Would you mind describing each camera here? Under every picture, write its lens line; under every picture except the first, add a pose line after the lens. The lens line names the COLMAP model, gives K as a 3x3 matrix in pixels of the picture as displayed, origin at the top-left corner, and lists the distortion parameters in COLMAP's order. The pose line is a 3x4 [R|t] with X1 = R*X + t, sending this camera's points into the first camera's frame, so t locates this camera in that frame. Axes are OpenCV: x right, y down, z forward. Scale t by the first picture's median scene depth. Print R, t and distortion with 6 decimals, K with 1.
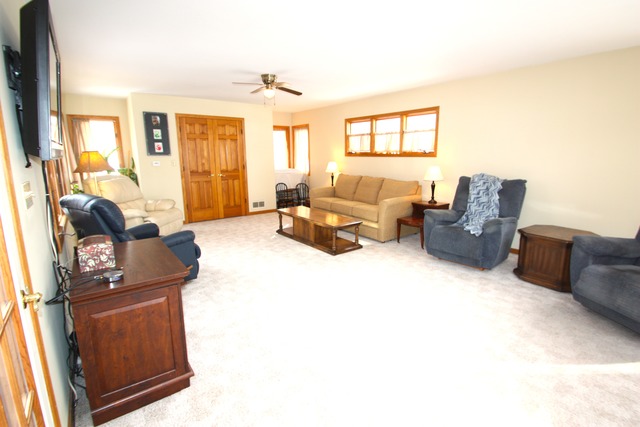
lens RADIAL K [[301.4, 0, 319.9], [0, 301.4, 215.4], [0, 0, 1]] dist [0.002160, 0.000051]
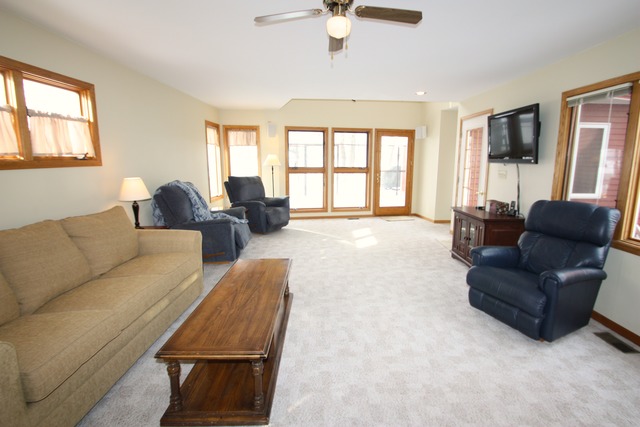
lens RADIAL K [[301.4, 0, 320.5], [0, 301.4, 208.9], [0, 0, 1]] dist [0.002160, 0.000051]
pose [[-0.789246, -0.108473, 0.604421, -0.396830], [0.105490, 0.945693, 0.307469, -0.269103], [-0.604948, 0.306429, -0.734941, 1.282864]]
